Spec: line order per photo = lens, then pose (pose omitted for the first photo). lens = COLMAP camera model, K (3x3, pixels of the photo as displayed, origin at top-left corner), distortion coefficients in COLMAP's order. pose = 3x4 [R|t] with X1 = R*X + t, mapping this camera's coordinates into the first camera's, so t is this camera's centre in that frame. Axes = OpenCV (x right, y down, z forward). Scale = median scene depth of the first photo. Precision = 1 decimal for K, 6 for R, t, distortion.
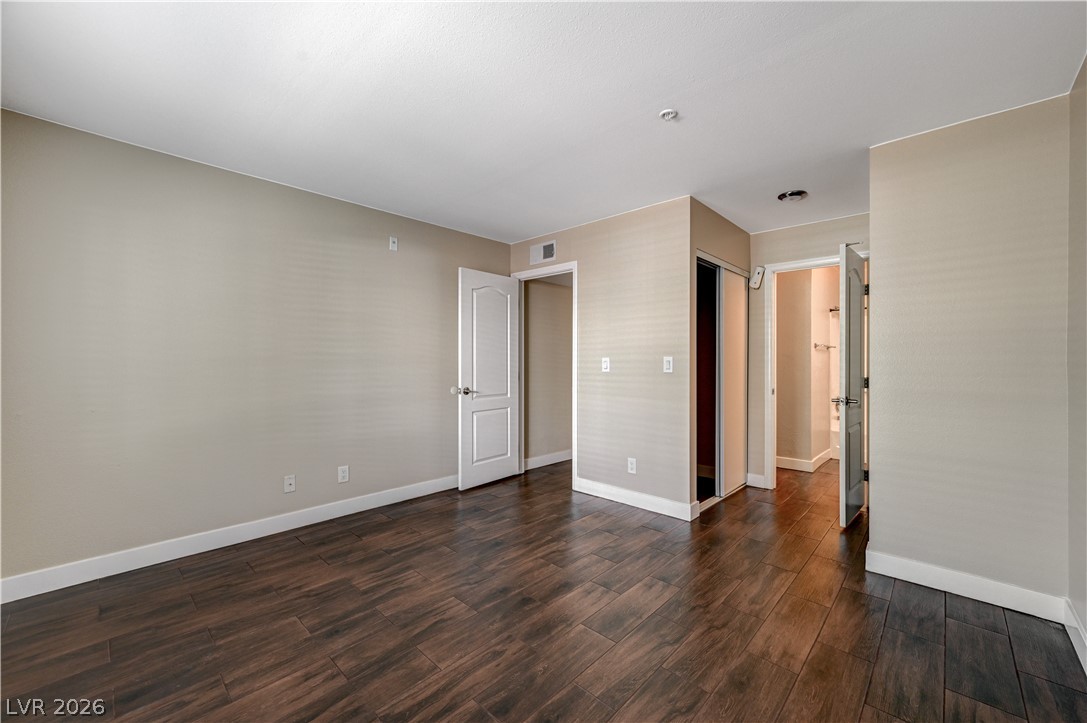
lens RADIAL K [[426.6, 0, 545.6], [0, 426.6, 360.7], [0, 0, 1]] dist [0.001840, 0.000232]
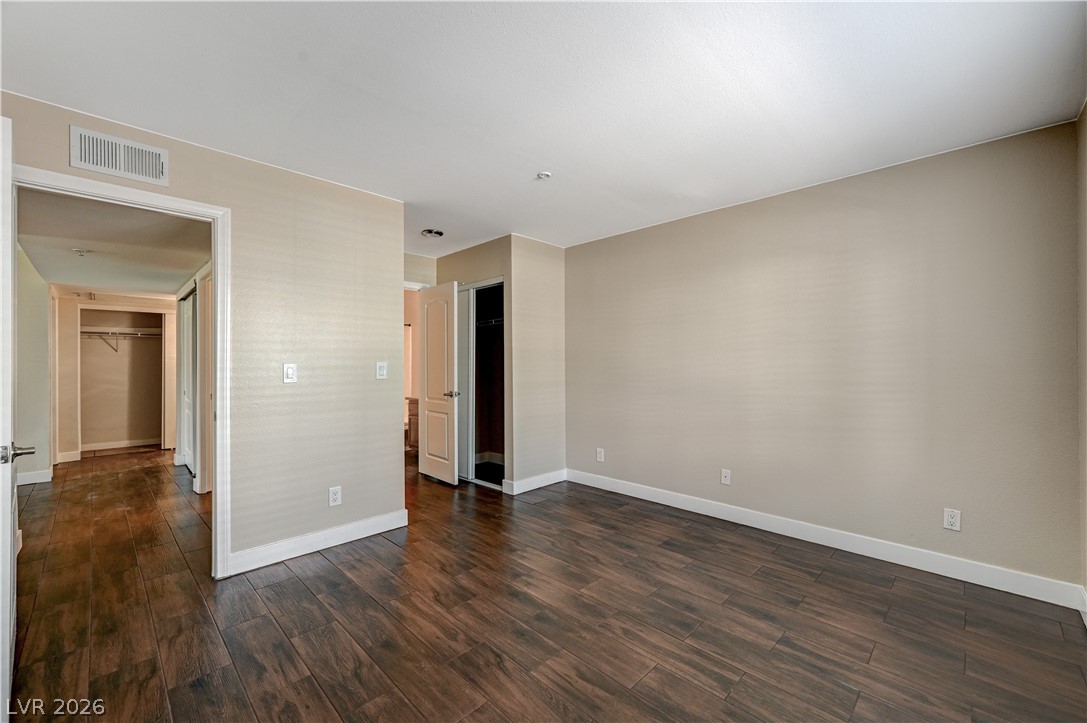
lens RADIAL K [[426.6, 0, 551.3], [0, 426.6, 364.2], [0, 0, 1]] dist [0.001840, 0.000232]
pose [[0.030873, -0.000601, 0.999523, -0.823431], [0.006132, 0.999981, 0.000412, -0.003172], [-0.999505, 0.006117, 0.030876, 0.781436]]
